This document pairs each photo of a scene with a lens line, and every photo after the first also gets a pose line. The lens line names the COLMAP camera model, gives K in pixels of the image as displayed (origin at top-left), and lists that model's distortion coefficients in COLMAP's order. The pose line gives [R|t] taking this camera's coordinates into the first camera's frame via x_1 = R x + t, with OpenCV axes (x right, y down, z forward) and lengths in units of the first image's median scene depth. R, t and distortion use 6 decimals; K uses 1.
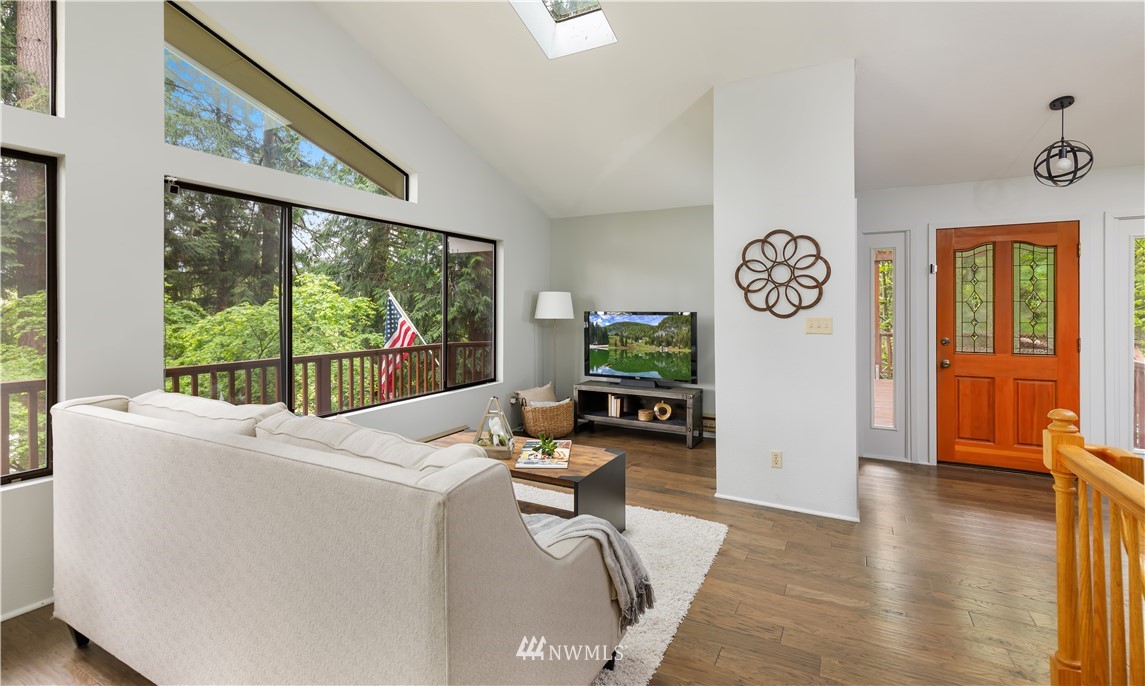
lens RADIAL K [[521.0, 0, 578.6], [0, 521.0, 308.2], [0, 0, 1]] dist [-0.002777, -0.000224]
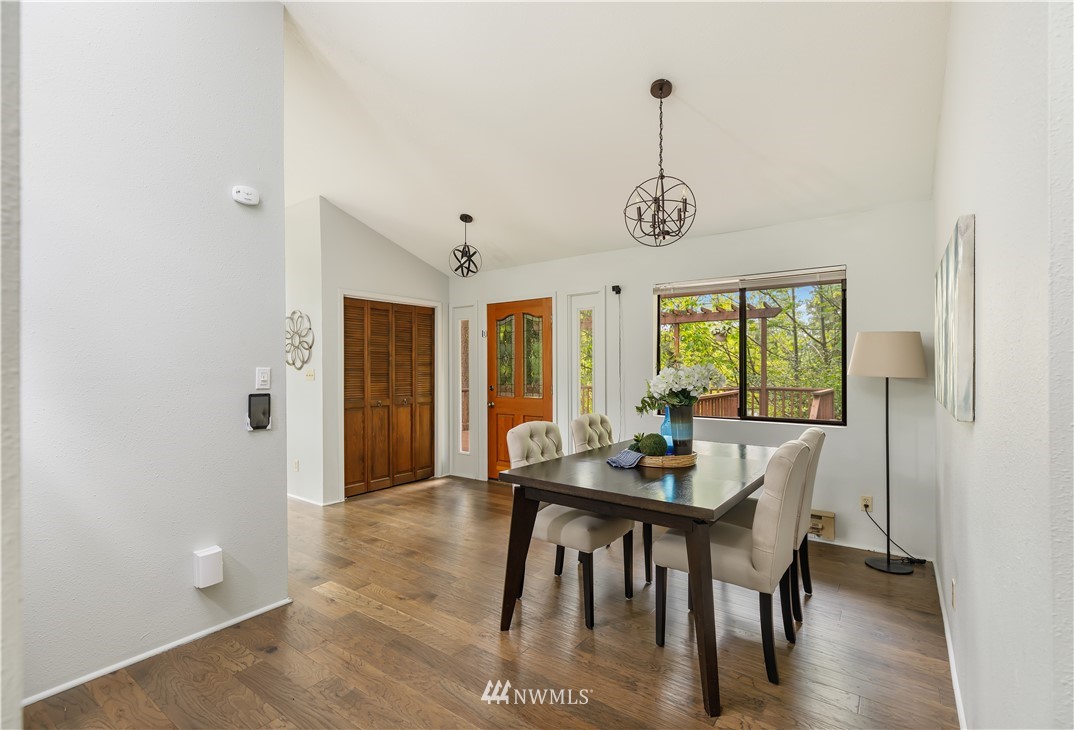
lens RADIAL K [[487.4, 0, 538.9], [0, 487.4, 365.5], [0, 0, 1]] dist [0.003314, 0.000313]
pose [[0.988255, -0.002614, -0.152791, 1.054882], [0.001431, 0.999968, -0.007848, 0.015831], [0.152807, 0.007537, 0.988227, -0.232367]]
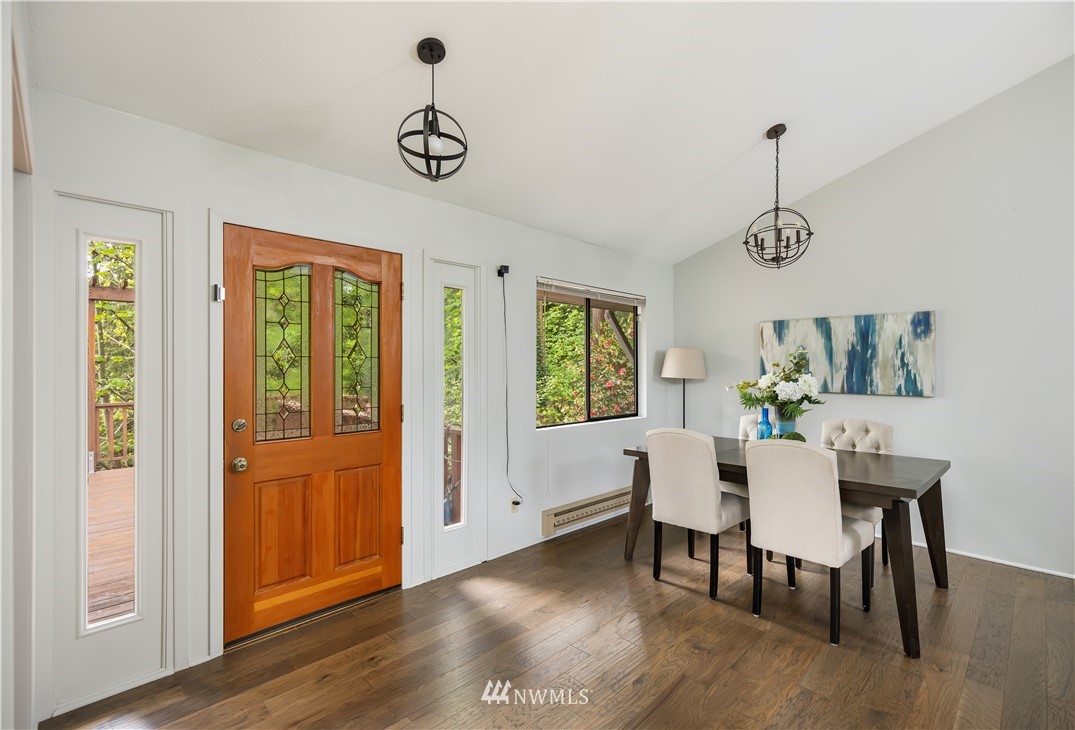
lens RADIAL K [[487.8, 0, 542.5], [0, 487.8, 366.8], [0, 0, 1]] dist [0.003314, 0.000313]
pose [[0.299019, 0.001966, 0.954245, 0.308159], [0.002326, 0.999993, -0.002790, 0.002650], [-0.954244, 0.003054, 0.299013, 0.545785]]
